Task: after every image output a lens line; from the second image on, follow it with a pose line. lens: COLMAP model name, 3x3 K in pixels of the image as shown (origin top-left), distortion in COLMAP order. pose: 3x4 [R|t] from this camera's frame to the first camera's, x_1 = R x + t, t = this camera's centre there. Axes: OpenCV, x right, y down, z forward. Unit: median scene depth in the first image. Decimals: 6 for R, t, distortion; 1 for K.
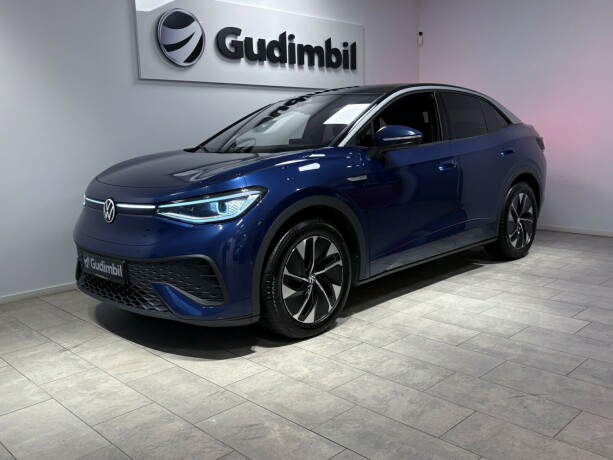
lens RADIAL K [[573.8, 0, 306.2], [0, 573.8, 229.2], [0, 0, 1]] dist [0.014234, 0.000000]
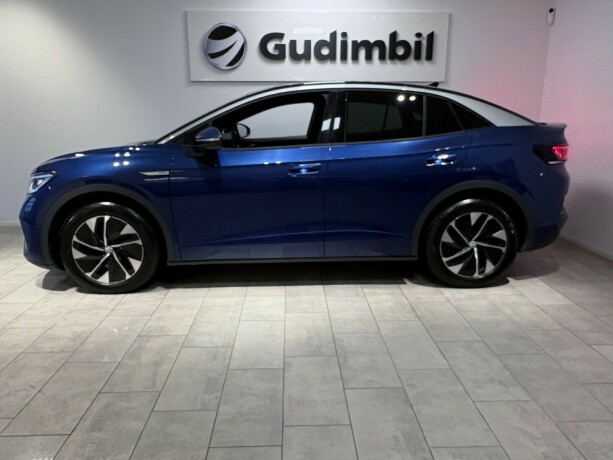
lens RADIAL K [[463.9, 0, 306.4], [0, 463.9, 229.4], [0, 0, 1]] dist [-0.005205, 0.004647]
pose [[0.732755, 0.189215, -0.653657, 0.918432], [-0.128786, 0.981766, 0.139823, -0.144858], [0.668195, -0.018274, 0.743762, 0.492694]]
